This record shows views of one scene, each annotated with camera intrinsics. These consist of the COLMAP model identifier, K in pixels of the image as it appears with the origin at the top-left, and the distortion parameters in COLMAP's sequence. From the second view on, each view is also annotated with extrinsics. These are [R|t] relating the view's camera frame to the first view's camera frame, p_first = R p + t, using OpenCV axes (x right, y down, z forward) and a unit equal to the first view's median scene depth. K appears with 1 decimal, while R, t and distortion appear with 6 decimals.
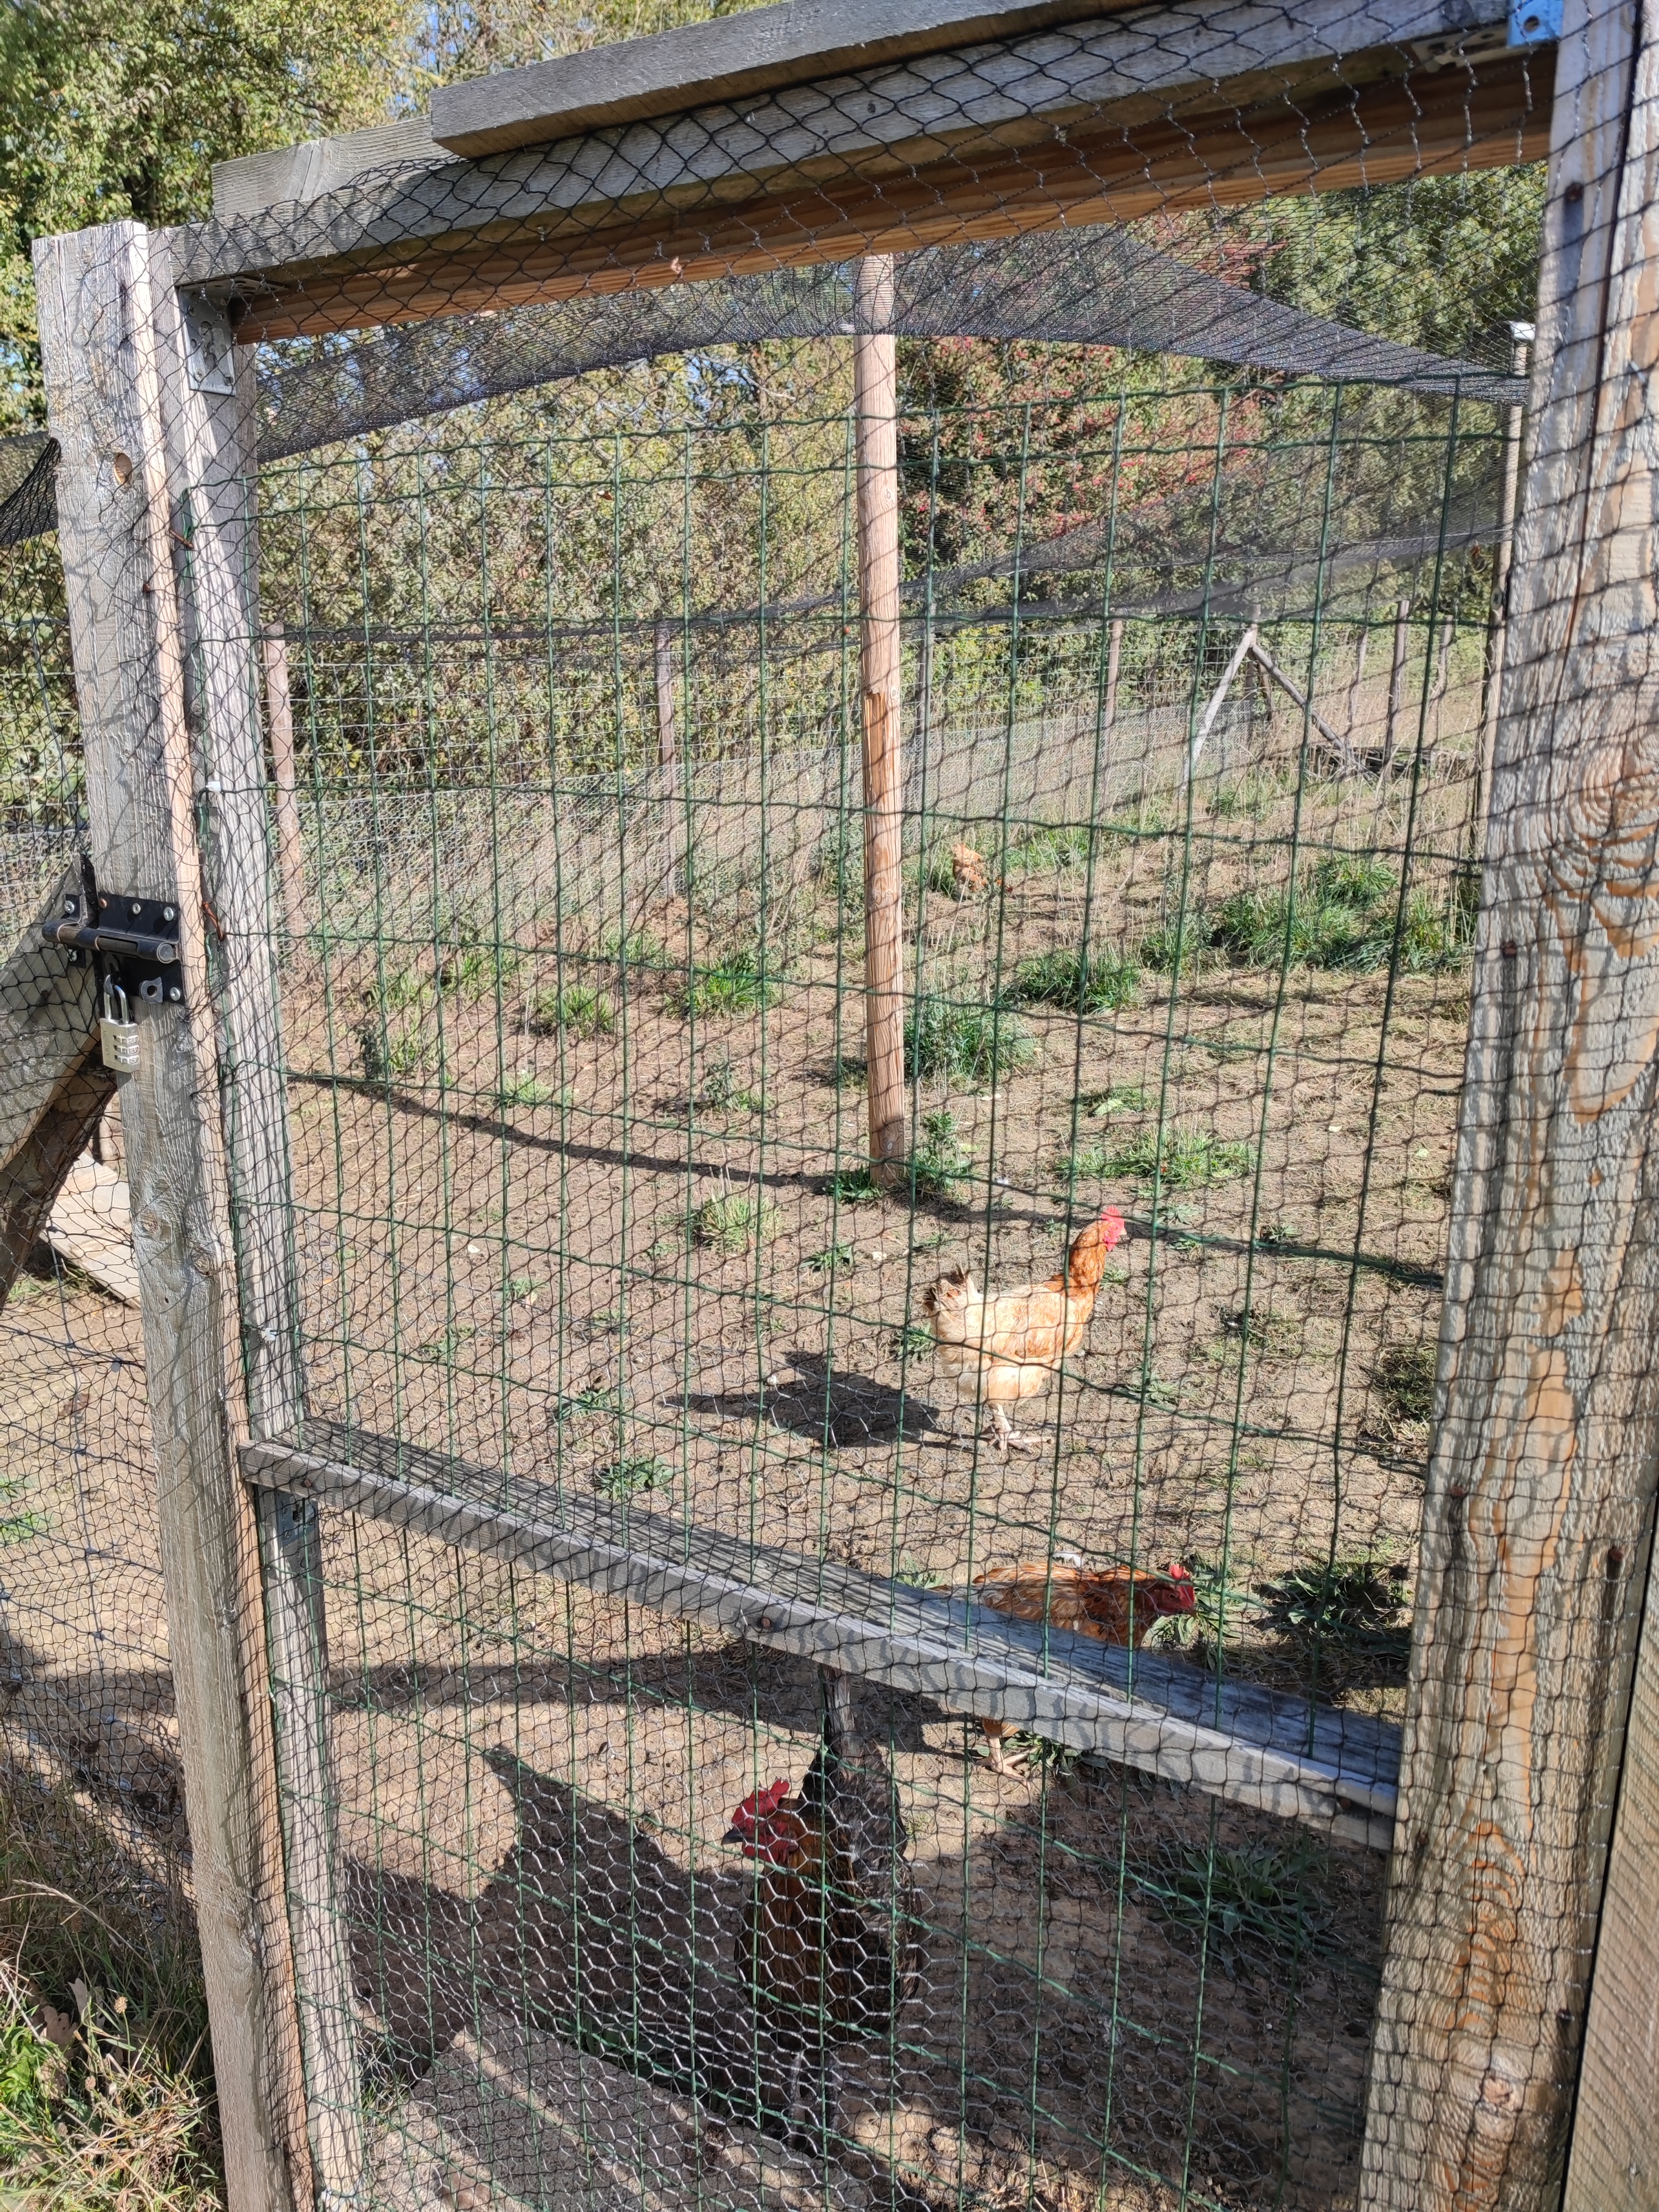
lens RADIAL K [[1596.2, 0, 820.3], [0, 1596.2, 1117.3], [0, 0, 1]] dist [0.055335, -0.065564]
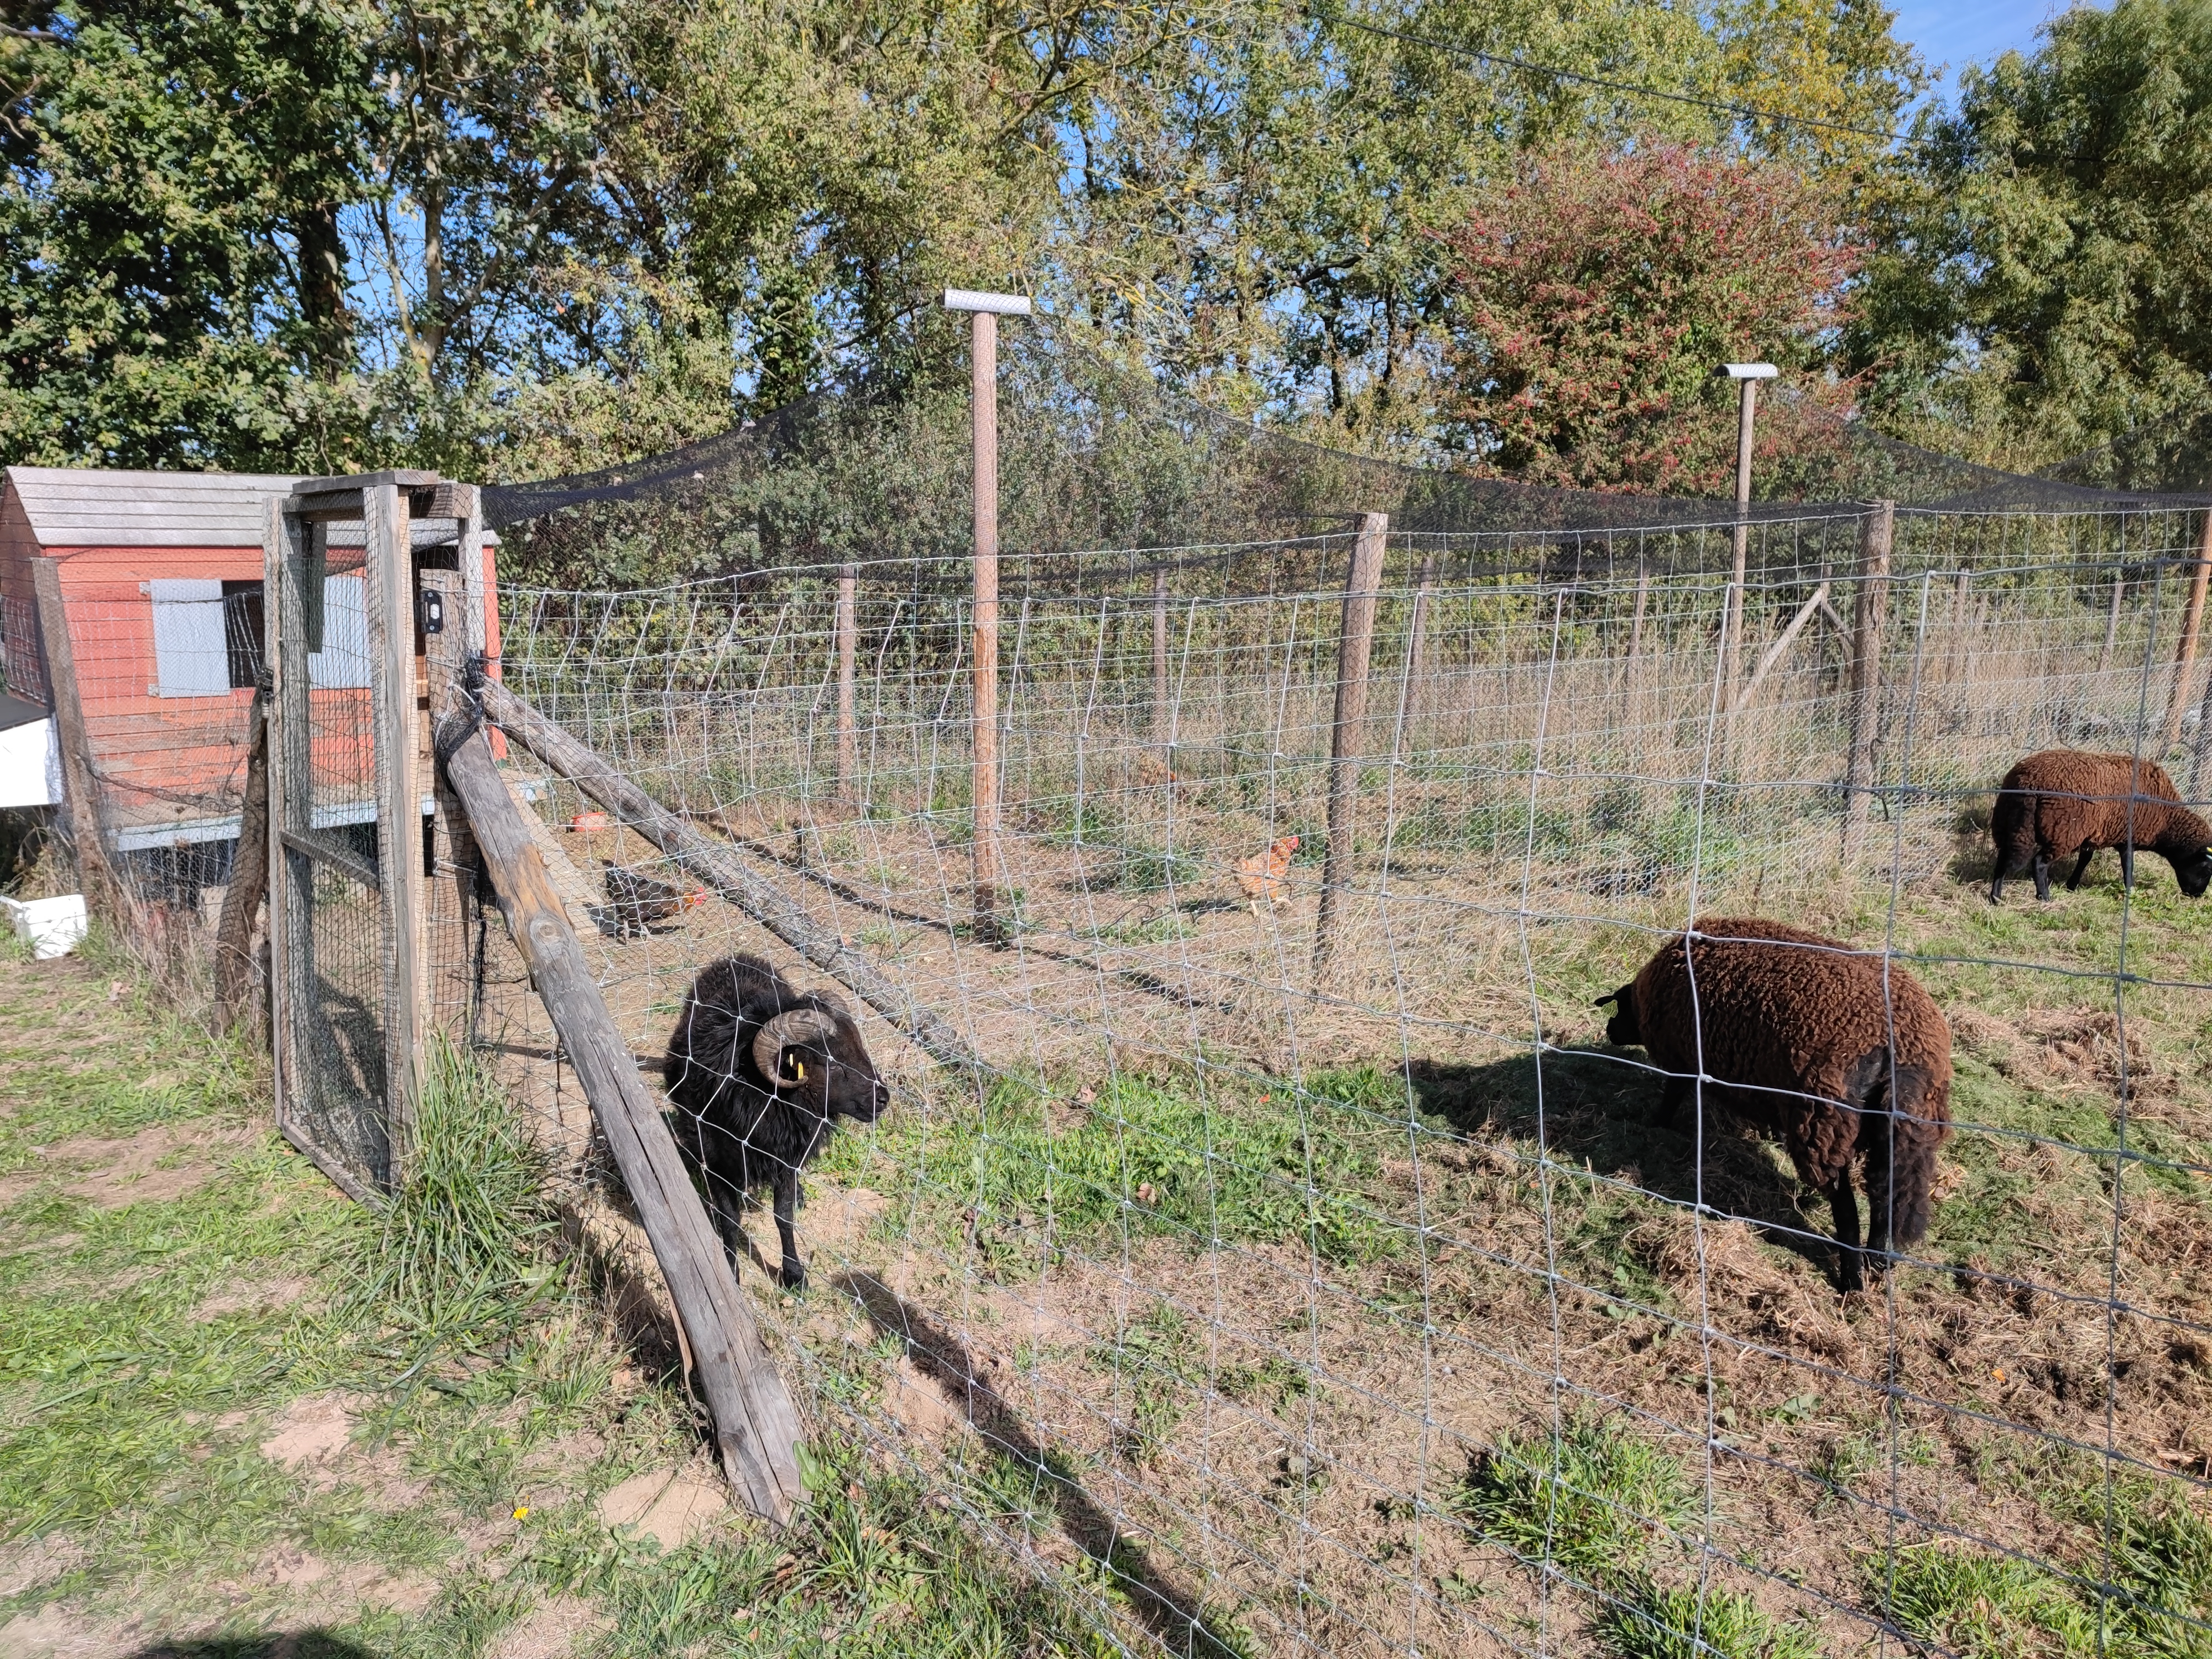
lens RADIAL K [[1596.2, 0, 1057.2], [0, 1596.2, 824.4], [0, 0, 1]] dist [0.055335, -0.065564]
pose [[0.932317, 0.085004, -0.351511, 2.250928], [-0.130738, 0.985468, -0.108448, 0.354603], [0.337184, 0.147064, 0.929881, -1.552781]]
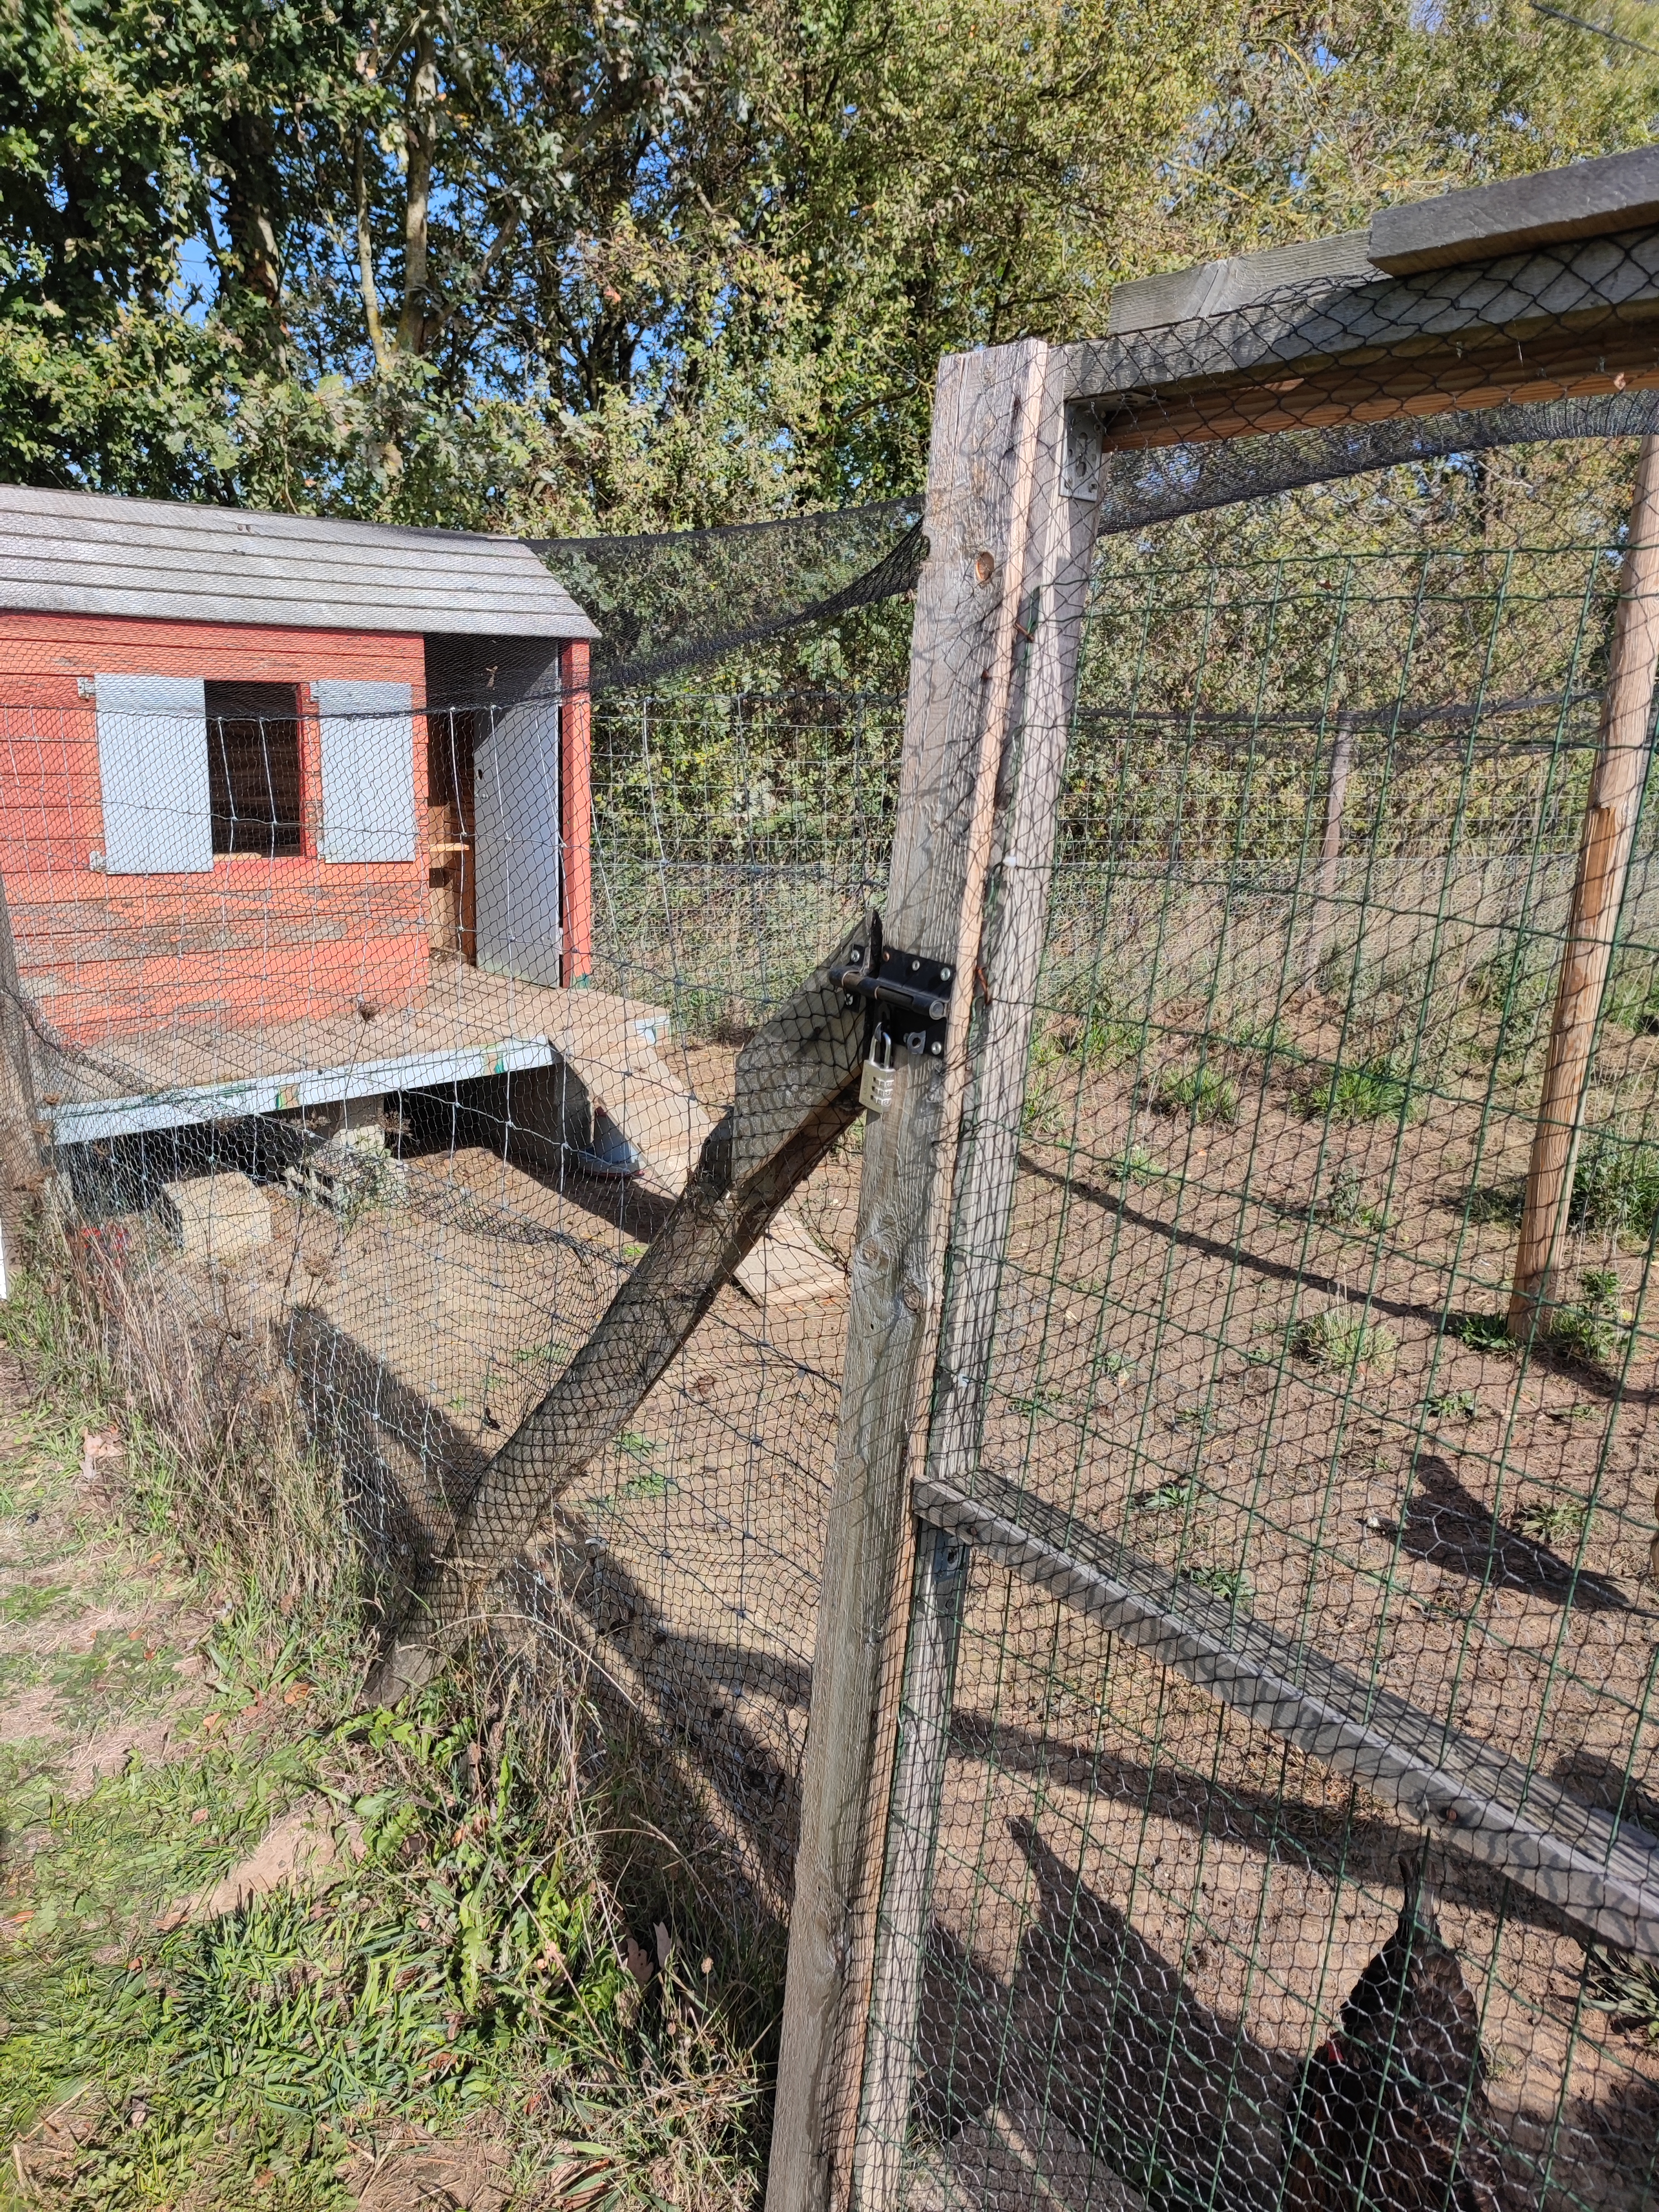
lens RADIAL K [[1596.2, 0, 820.3], [0, 1596.2, 1117.3], [0, 0, 1]] dist [0.055335, -0.065564]
pose [[0.922066, 0.156948, -0.353781, -0.082631], [-0.172322, 0.984965, -0.012166, -0.004633], [0.346553, 0.072182, 0.935249, -0.017386]]
